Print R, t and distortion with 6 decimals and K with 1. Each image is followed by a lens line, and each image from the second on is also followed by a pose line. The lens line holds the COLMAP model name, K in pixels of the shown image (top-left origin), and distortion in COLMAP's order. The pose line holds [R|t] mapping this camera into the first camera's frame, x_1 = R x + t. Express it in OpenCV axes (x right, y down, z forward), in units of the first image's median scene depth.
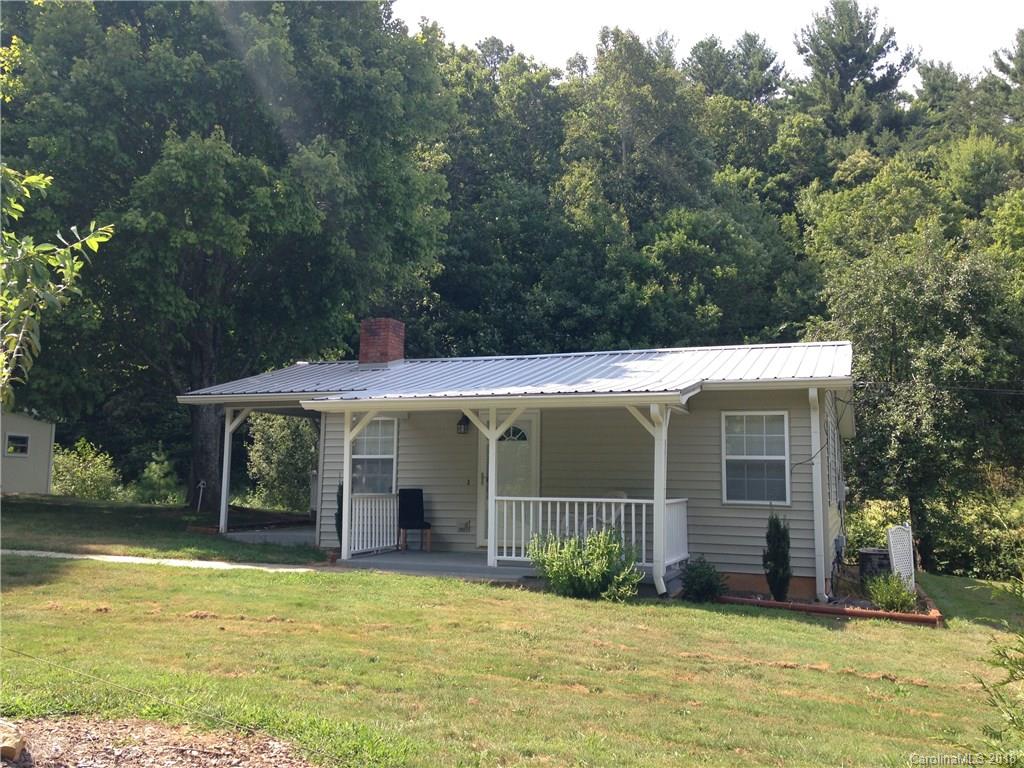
lens RADIAL K [[925.4, 0, 515.9], [0, 925.4, 406.1], [0, 0, 1]] dist [0.094480, -0.008595]
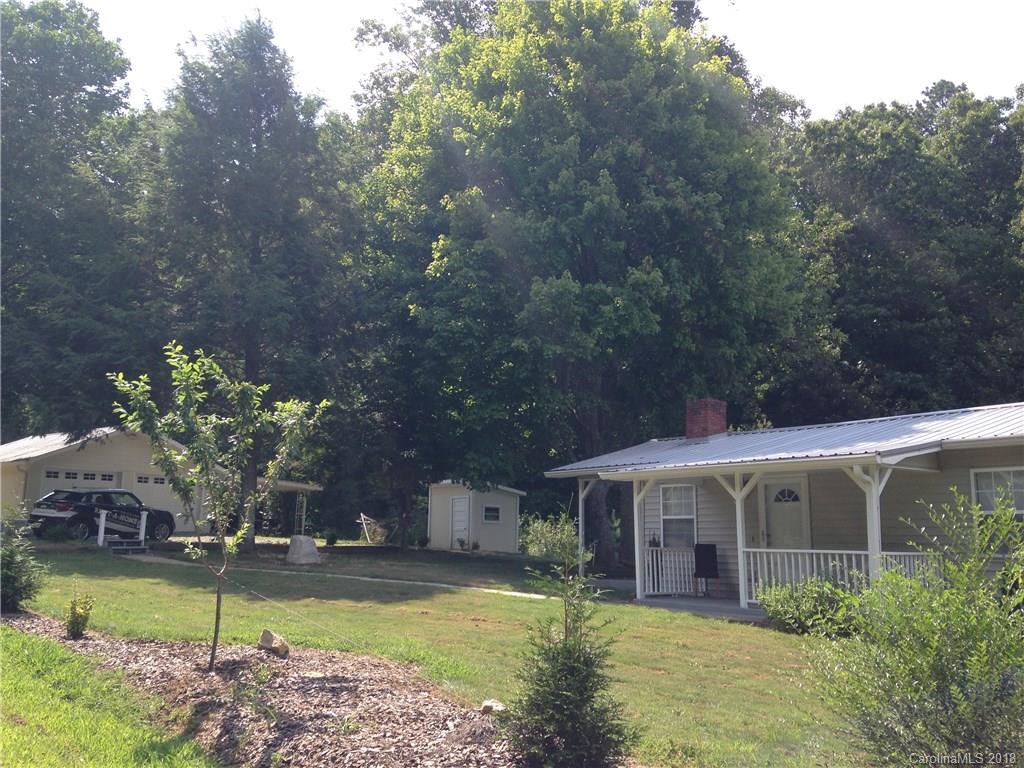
lens RADIAL K [[948.0, 0, 512.0], [0, 948.0, 384.0], [0, 0, 1]] dist [0.224512, -0.368358]
pose [[0.857513, -0.088420, -0.506807, 0.287758], [0.039980, 0.993594, -0.105701, 0.005186], [0.512906, 0.070378, 0.855555, -0.180030]]
